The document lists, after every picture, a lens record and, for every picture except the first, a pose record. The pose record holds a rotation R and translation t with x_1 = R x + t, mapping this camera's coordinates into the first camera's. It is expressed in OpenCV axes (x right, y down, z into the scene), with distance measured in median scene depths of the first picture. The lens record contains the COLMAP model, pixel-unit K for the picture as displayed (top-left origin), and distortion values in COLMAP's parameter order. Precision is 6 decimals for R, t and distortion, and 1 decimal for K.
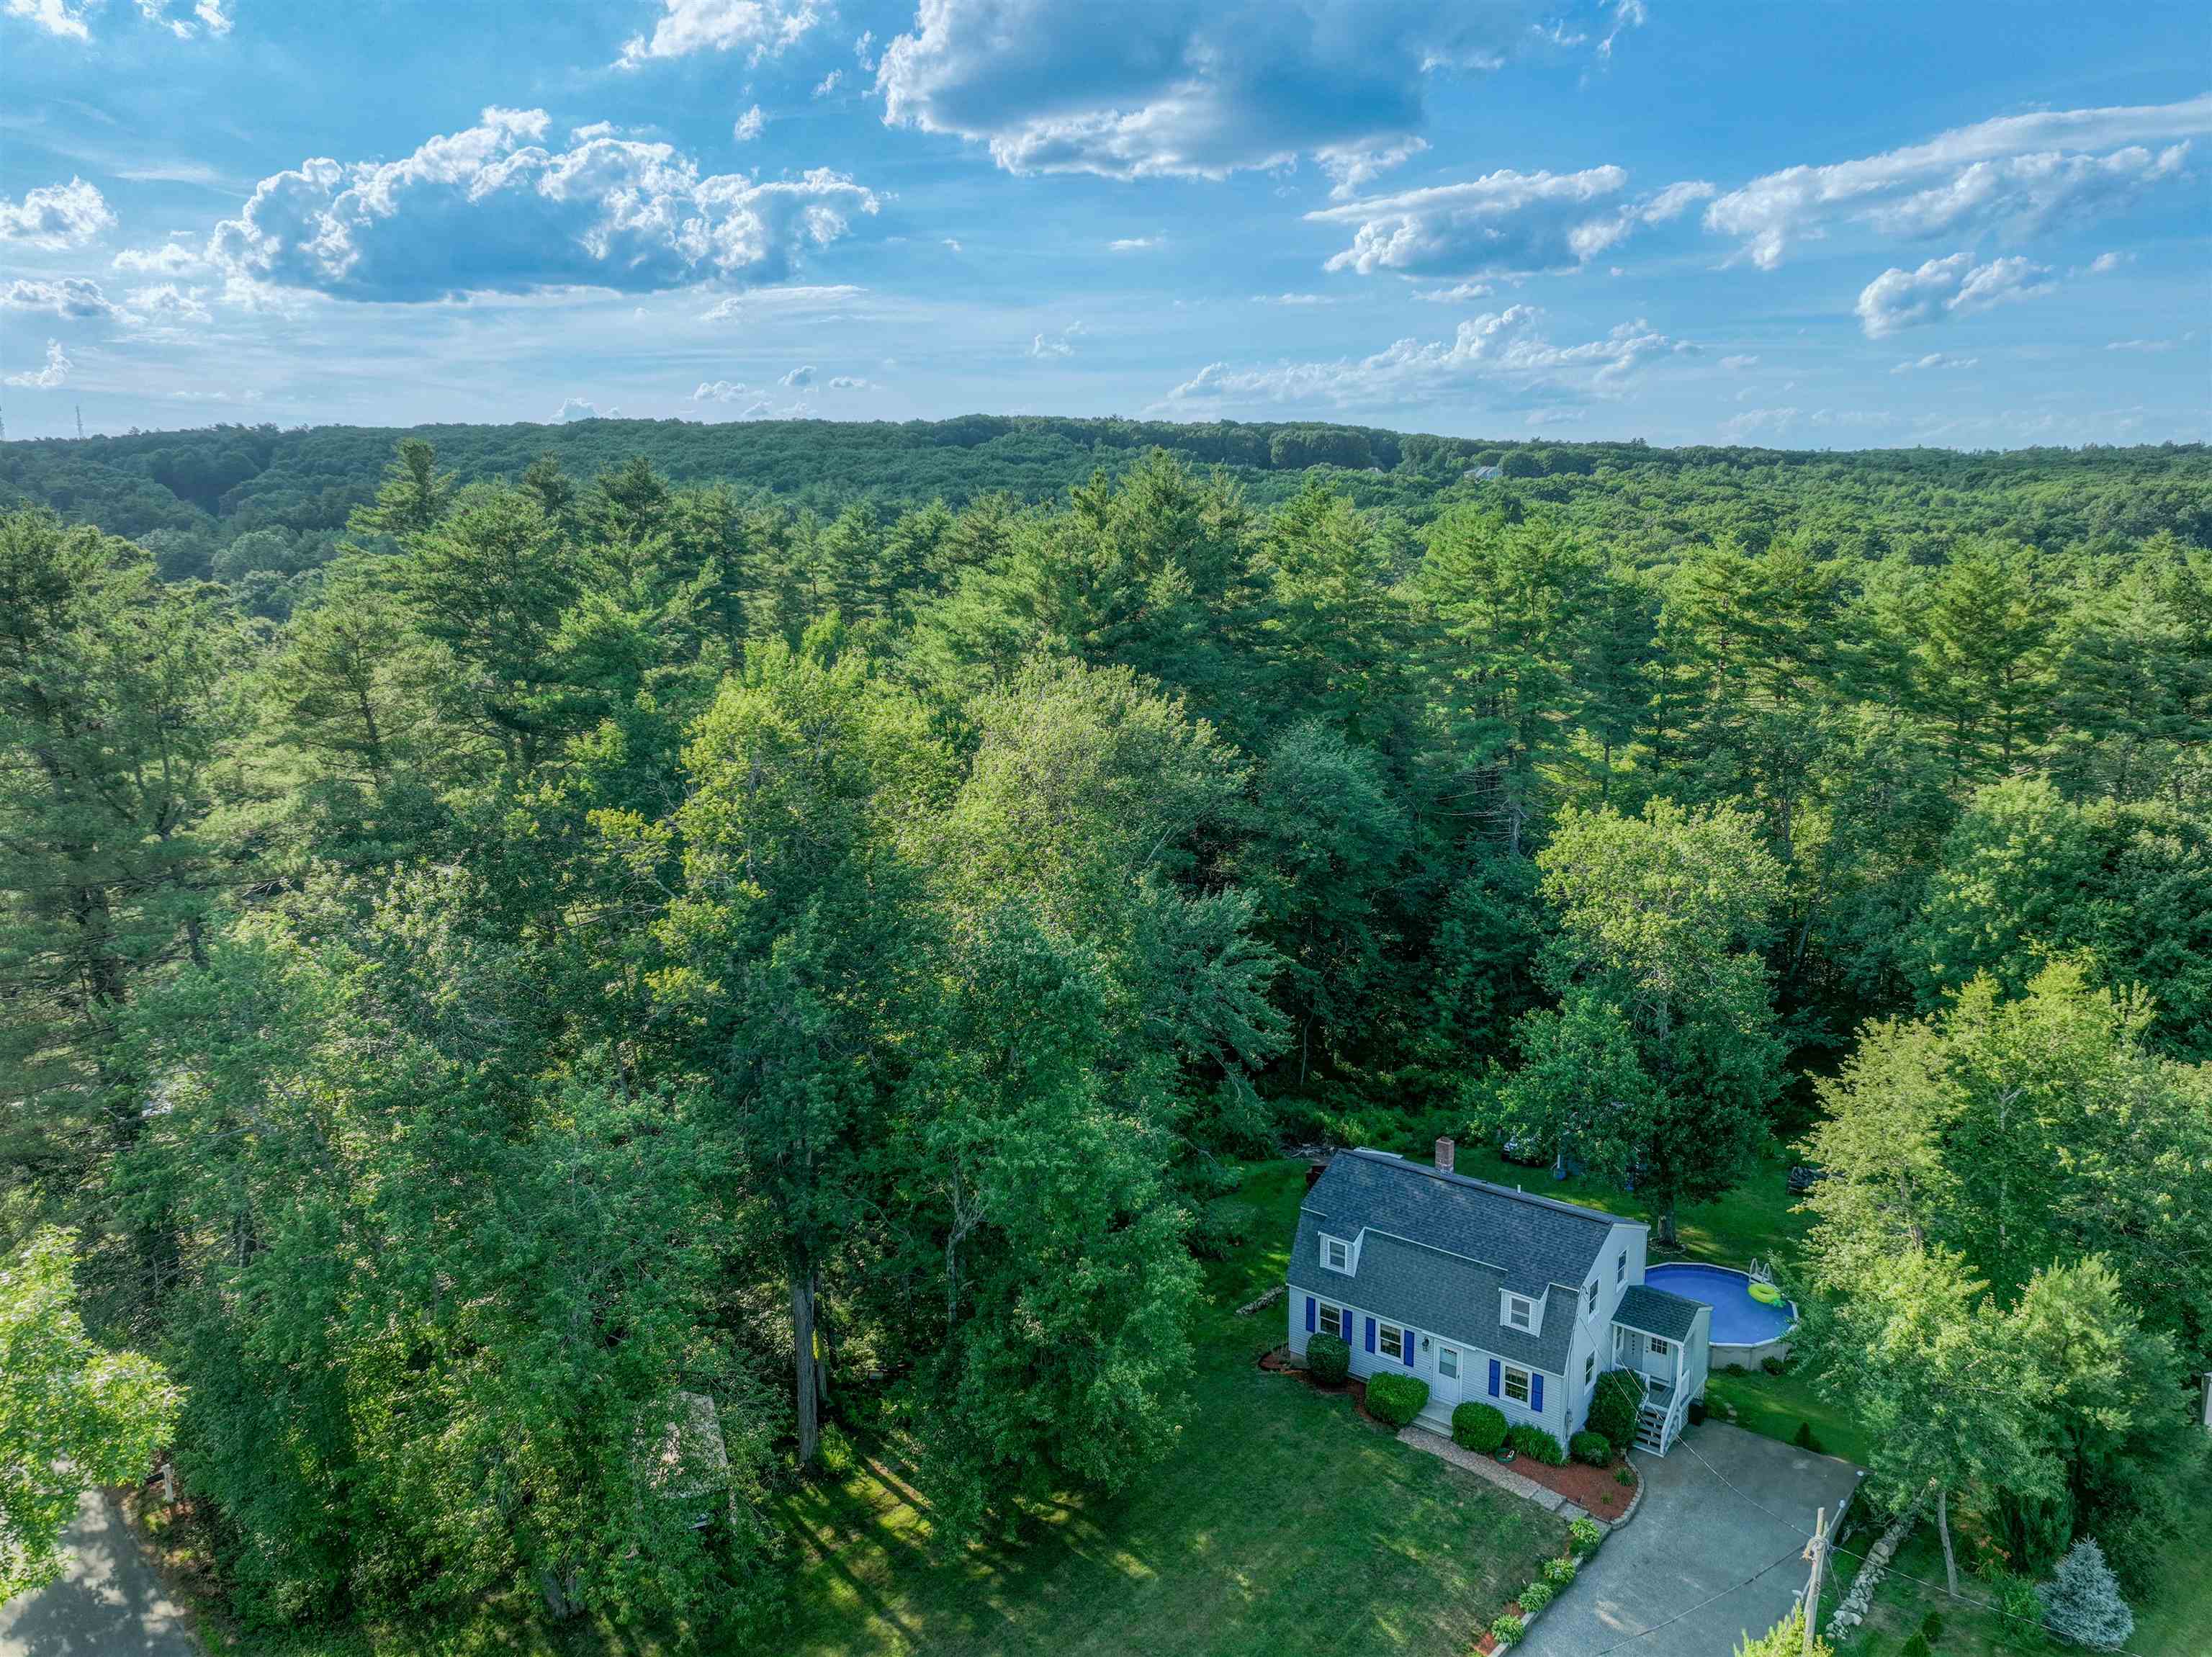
lens RADIAL K [[1545.7, 0, 1106.0], [0, 1545.7, 828.5], [0, 0, 1]] dist [0.004662, 0.006521]
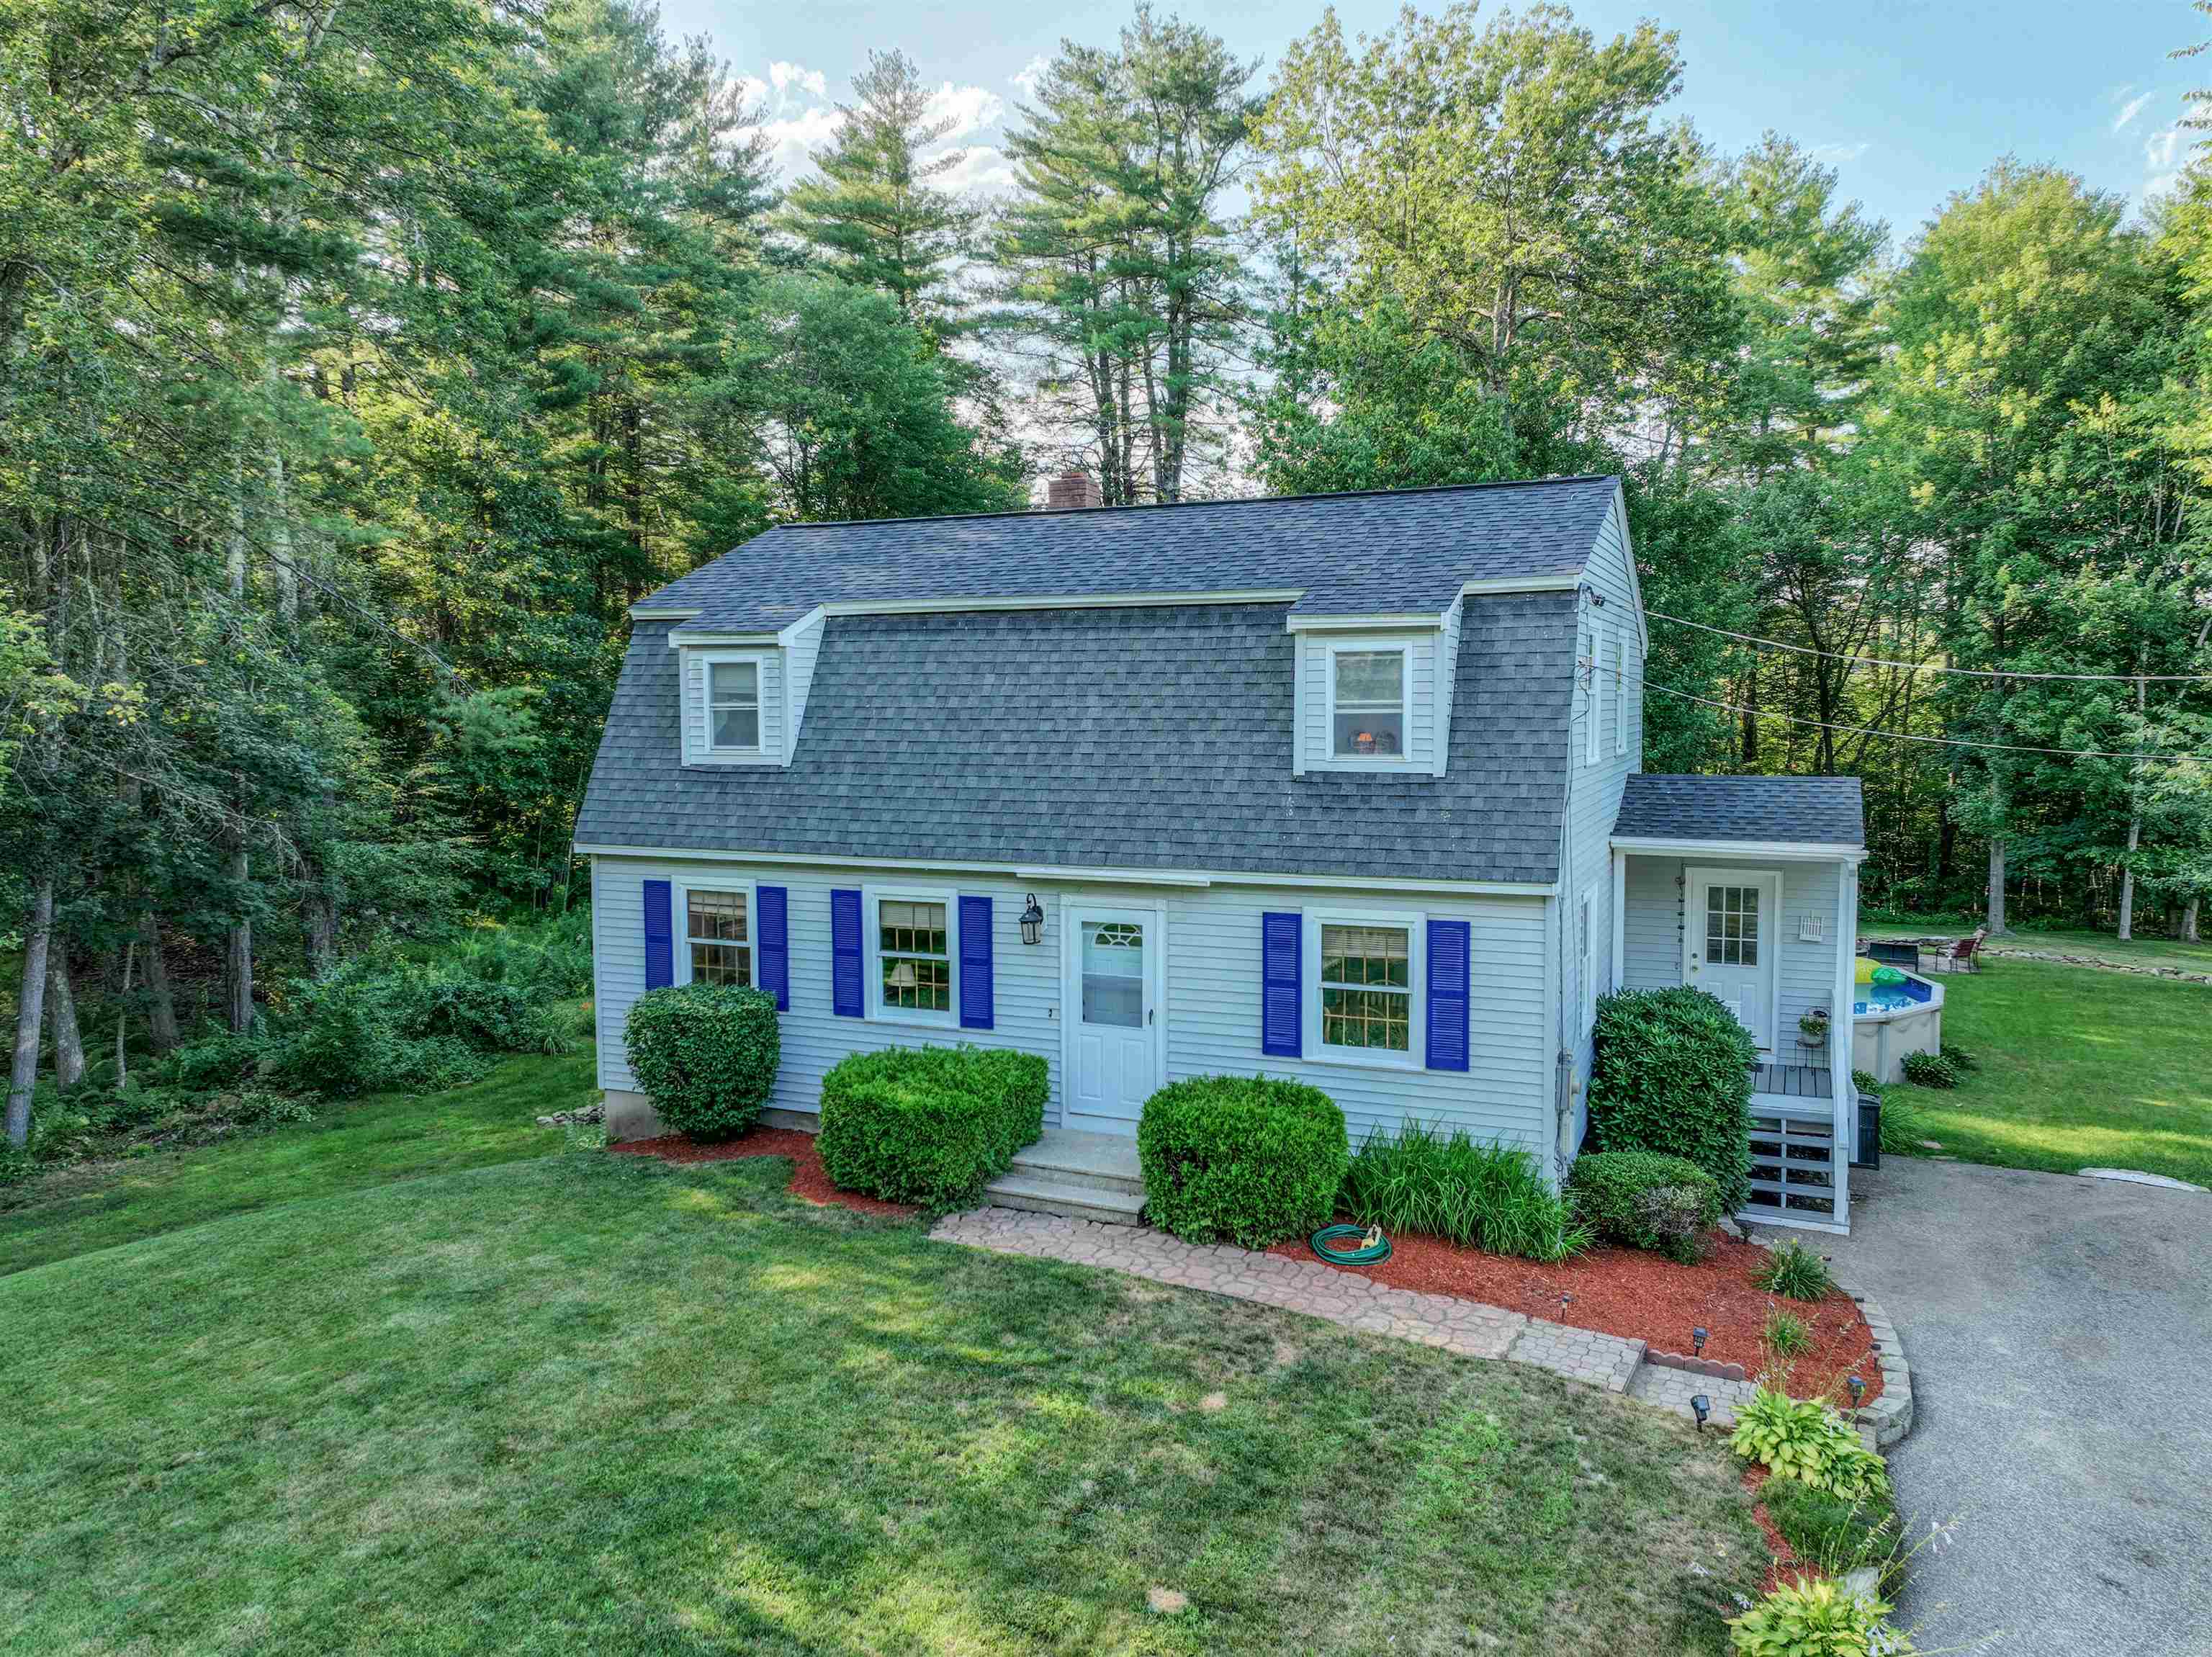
lens RADIAL K [[1545.7, 0, 1106.0], [0, 1545.7, 828.5], [0, 0, 1]] dist [0.004662, 0.006521]
pose [[0.970450, -0.010140, 0.241088, 0.156503], [0.040762, 0.991647, -0.122371, 0.360448], [-0.237833, 0.128583, 0.962757, 0.745137]]
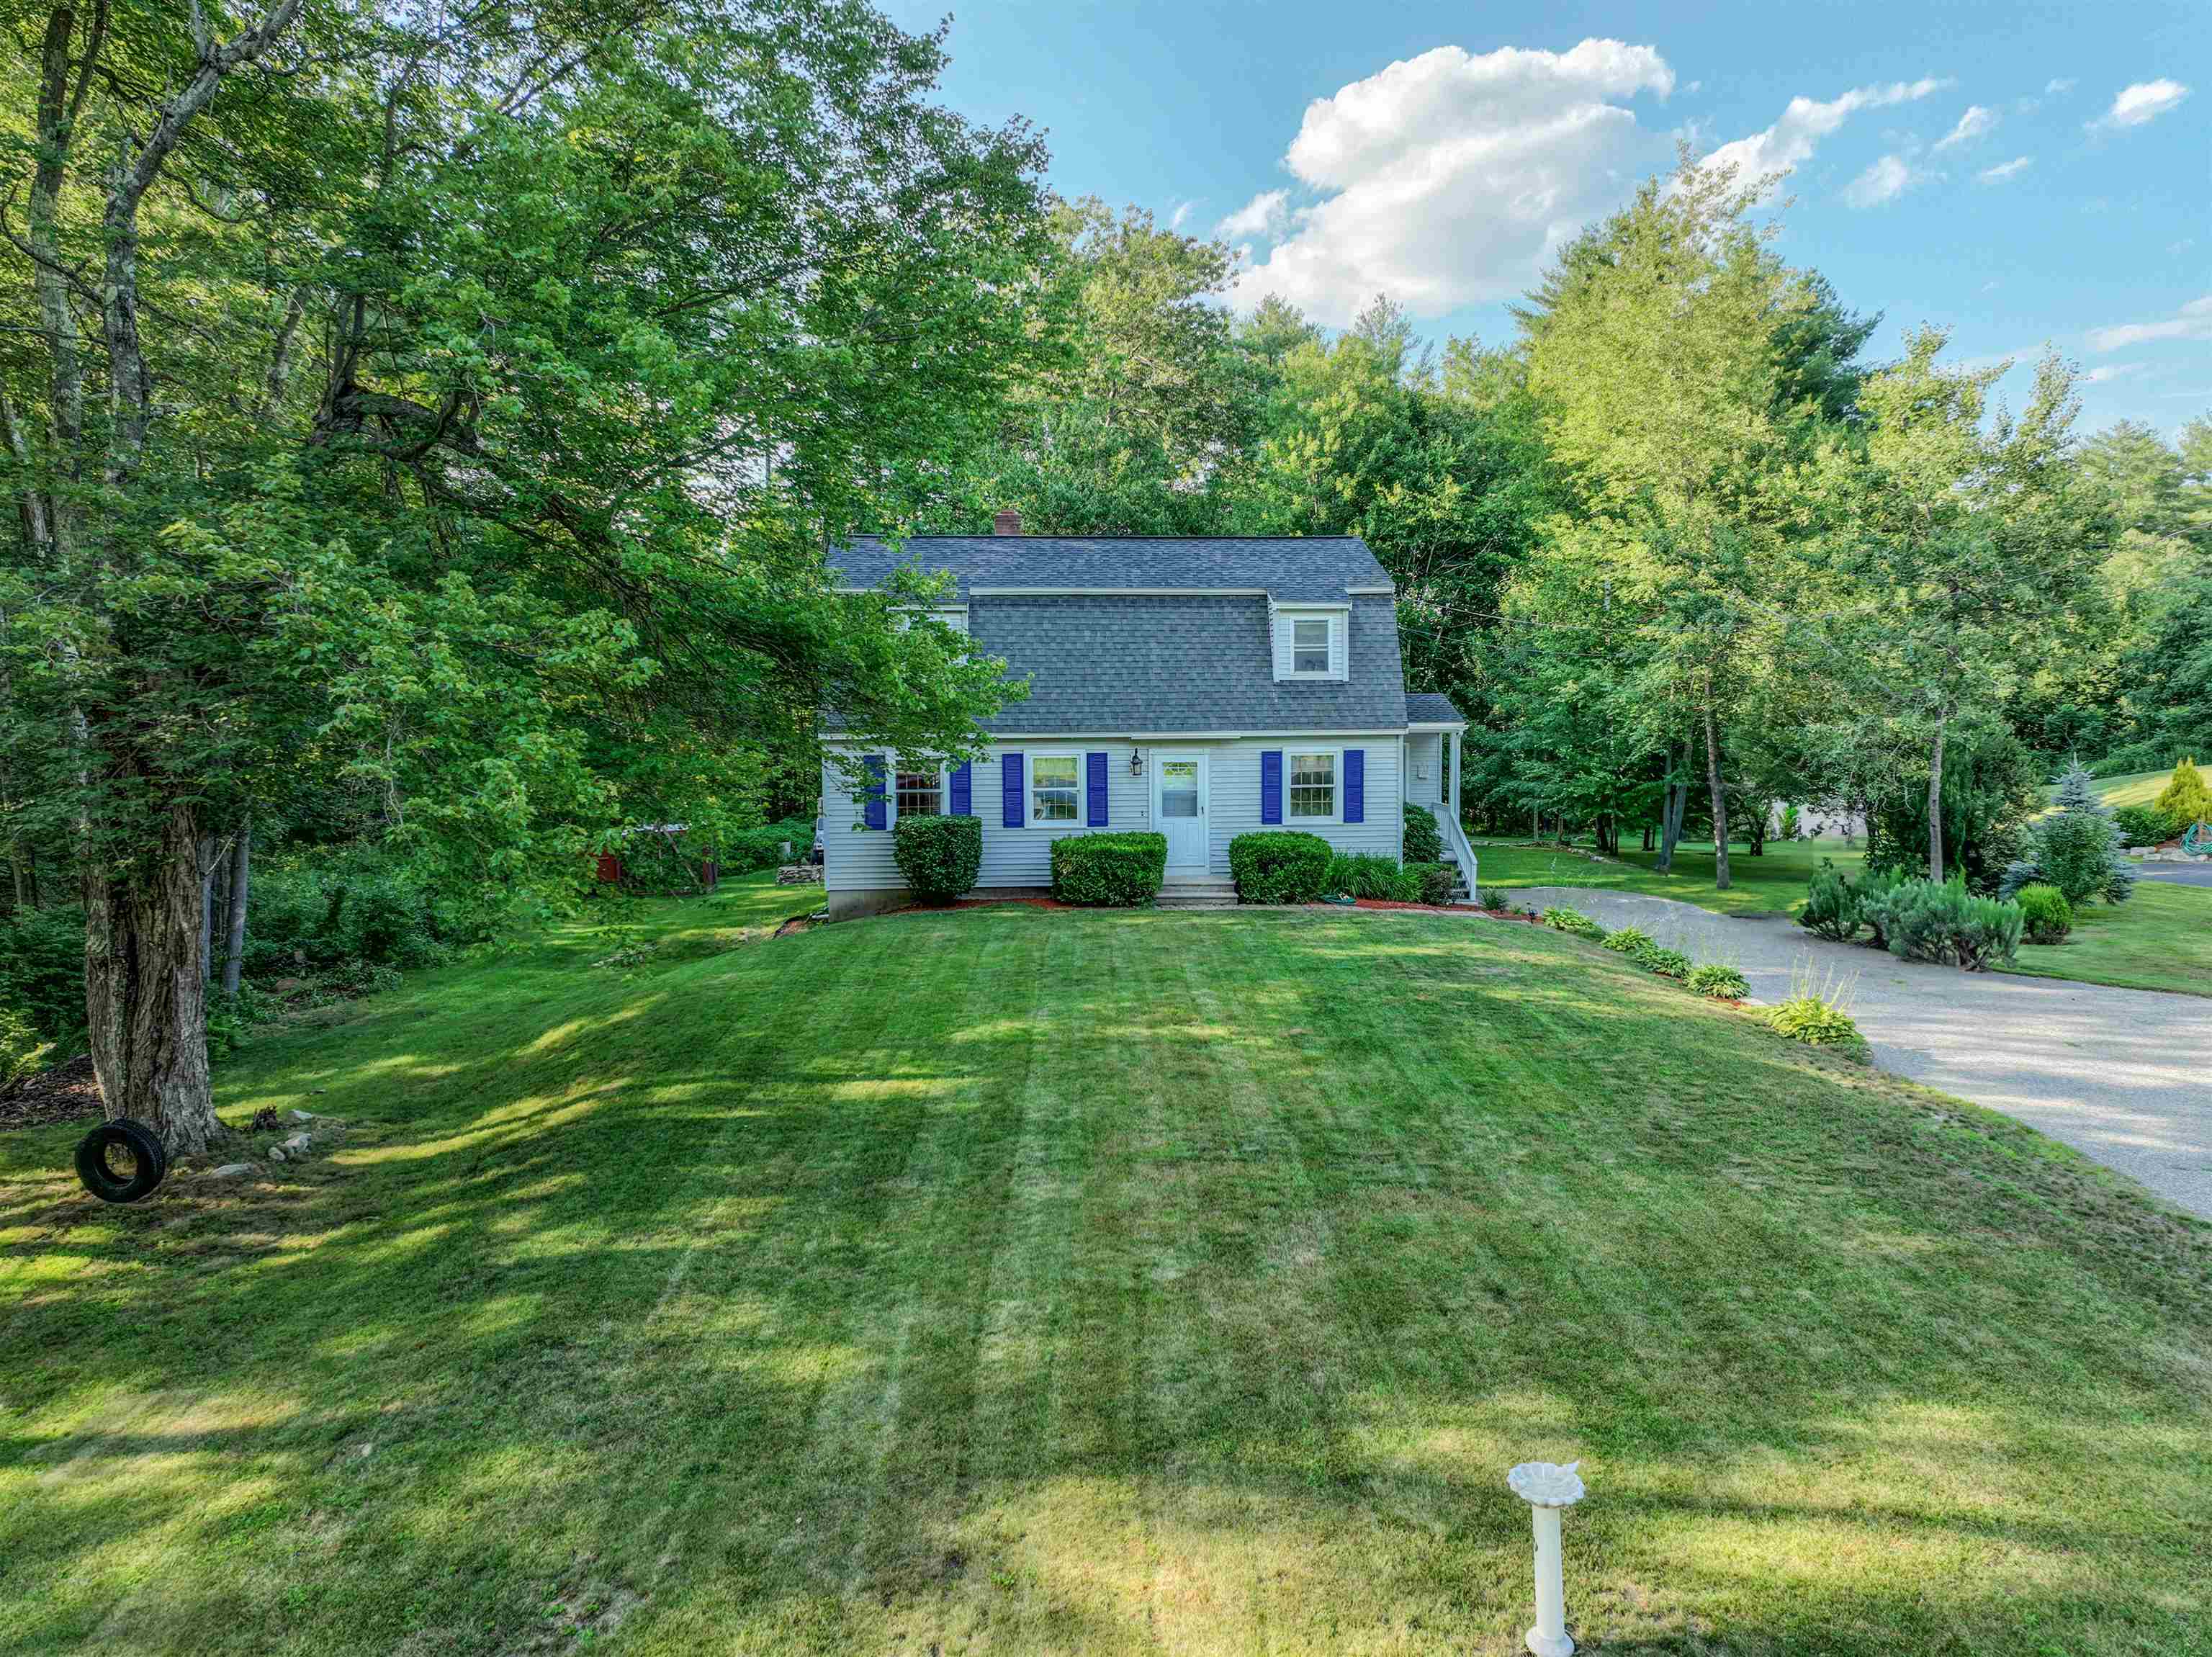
lens RADIAL K [[1545.7, 0, 1106.0], [0, 1545.7, 828.5], [0, 0, 1]] dist [0.004662, 0.006521]
pose [[0.735933, -0.046595, 0.675449, -0.155577], [0.135400, 0.987605, -0.079396, 0.404648], [-0.663377, 0.149886, 0.733120, 0.647790]]
